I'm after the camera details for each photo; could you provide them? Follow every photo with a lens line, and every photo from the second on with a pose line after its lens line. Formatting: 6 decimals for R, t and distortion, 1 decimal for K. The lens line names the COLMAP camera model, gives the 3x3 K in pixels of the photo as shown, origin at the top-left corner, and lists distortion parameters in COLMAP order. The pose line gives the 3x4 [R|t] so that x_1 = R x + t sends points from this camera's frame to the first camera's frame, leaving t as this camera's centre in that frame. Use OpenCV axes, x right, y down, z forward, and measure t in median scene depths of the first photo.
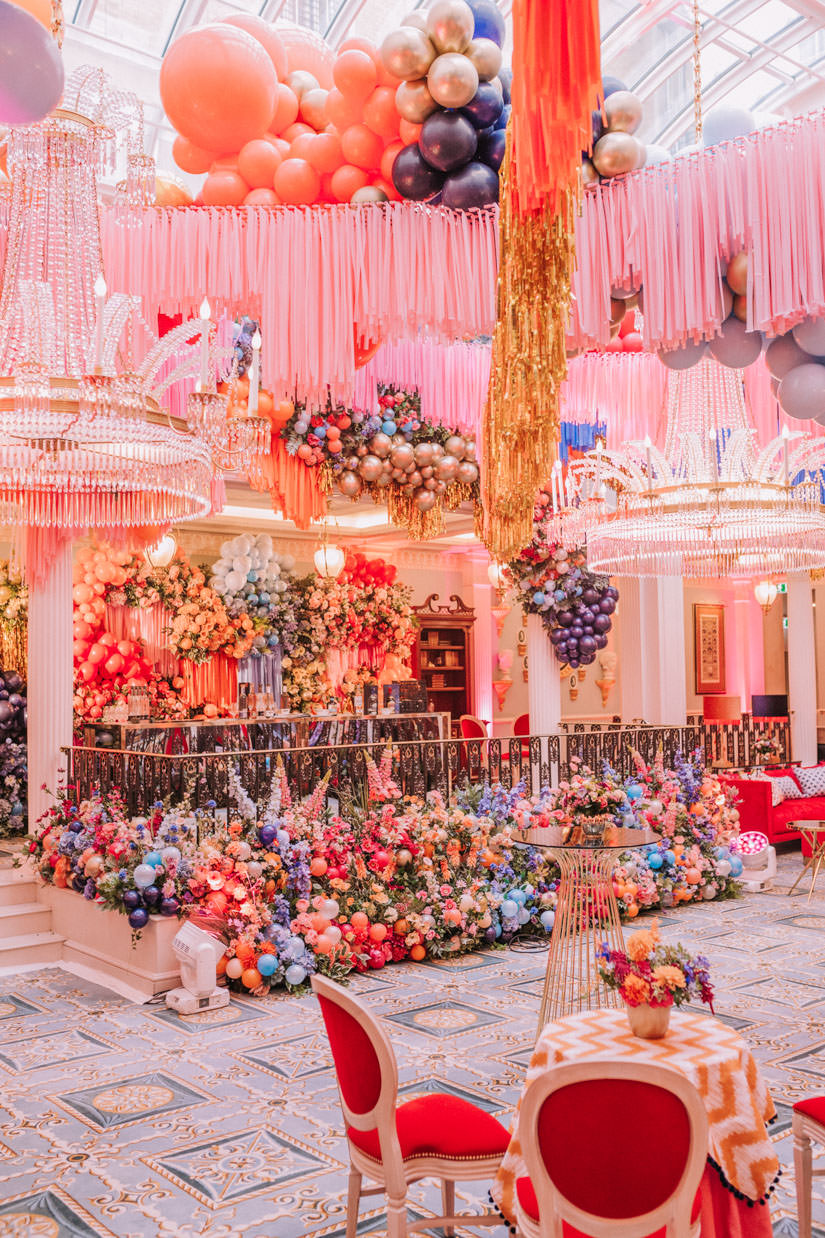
lens RADIAL K [[1181.7, 0, 400.5], [0, 1181.7, 613.0], [0, 0, 1]] dist [0.000681, 0.000000]
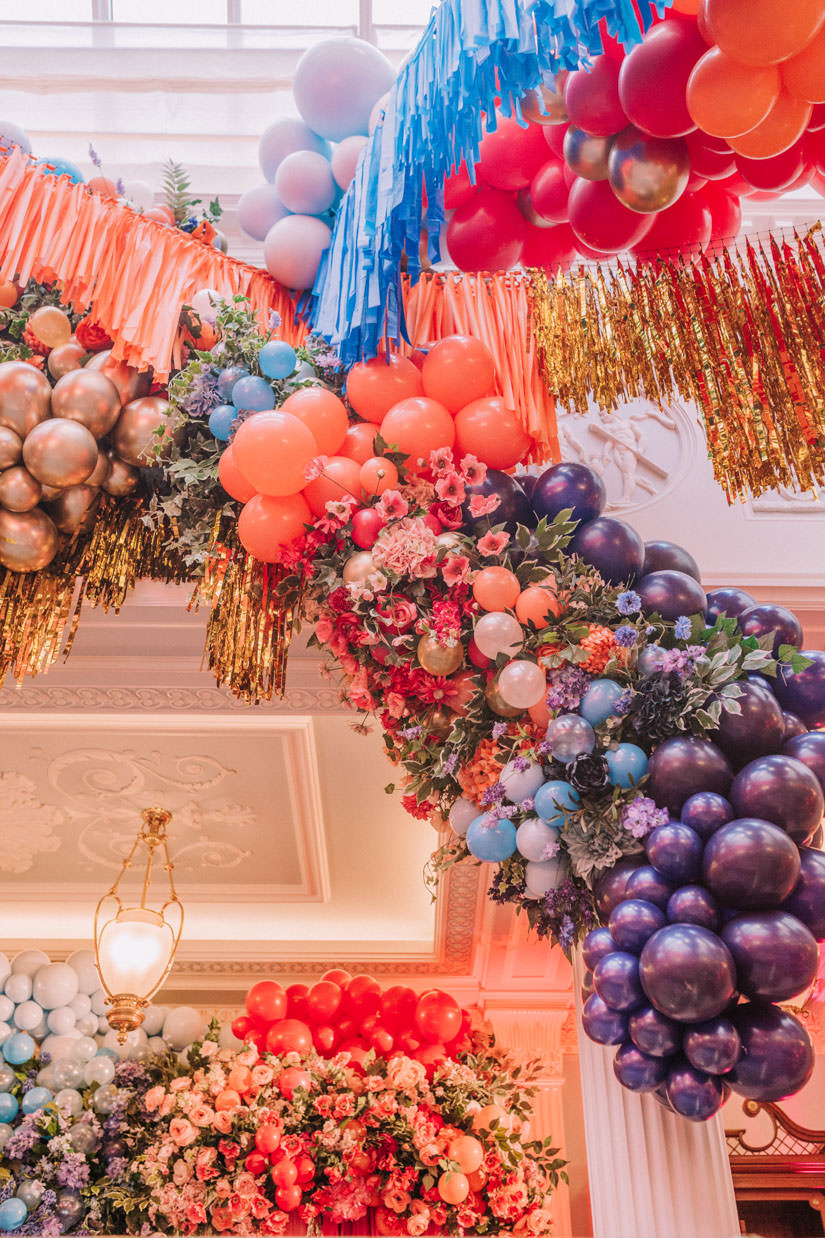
lens RADIAL K [[1181.7, 0, 411.1], [0, 1181.7, 621.0], [0, 0, 1]] dist [0.000681, 0.000000]
pose [[0.783140, -0.386842, -0.486873, 0.243250], [0.024979, 0.801886, -0.596955, 0.100351], [0.621343, 0.455338, 0.637652, 0.799010]]
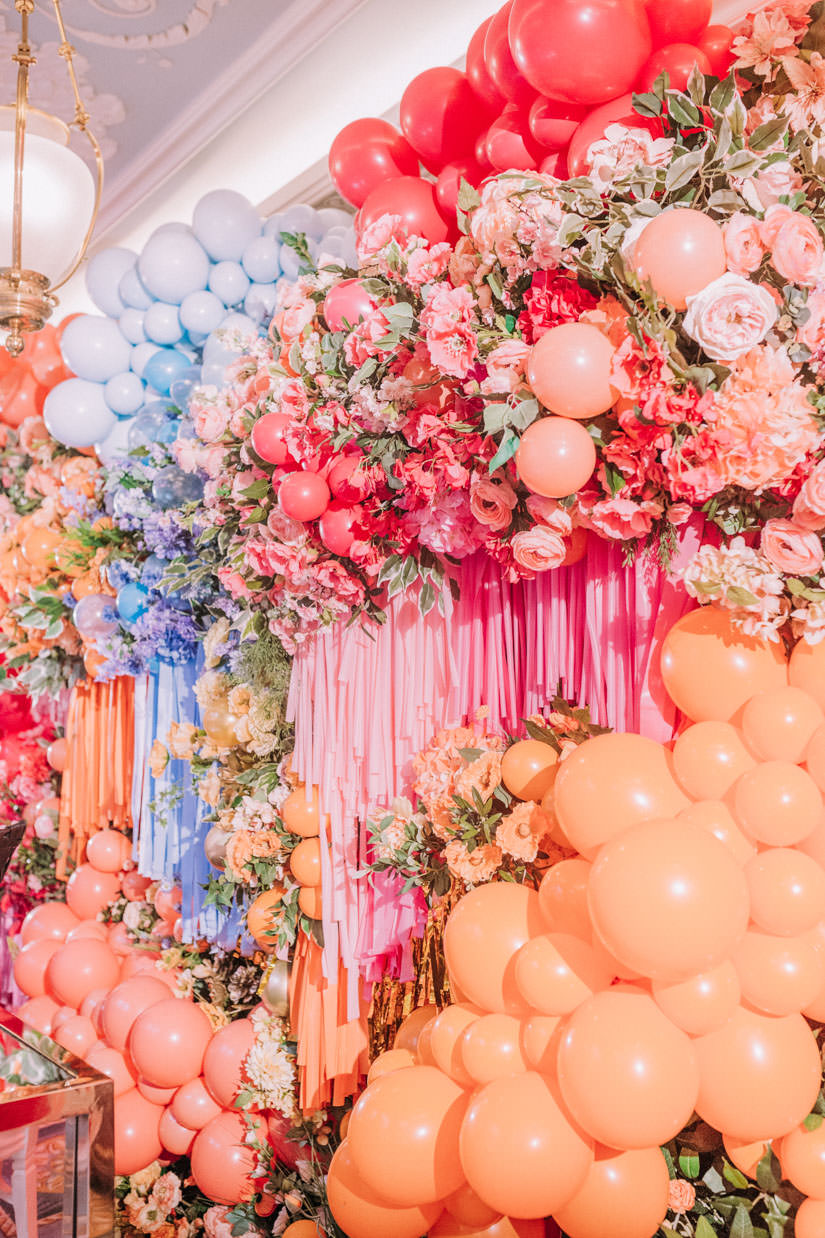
lens RADIAL K [[1181.7, 0, 407.3], [0, 1181.7, 624.6], [0, 0, 1]] dist [0.000681, 0.000000]
pose [[-0.060639, -0.057047, -0.996528, 0.142455], [0.060356, 0.996329, -0.060708, 0.047862], [0.996333, -0.063828, -0.056974, 1.120593]]
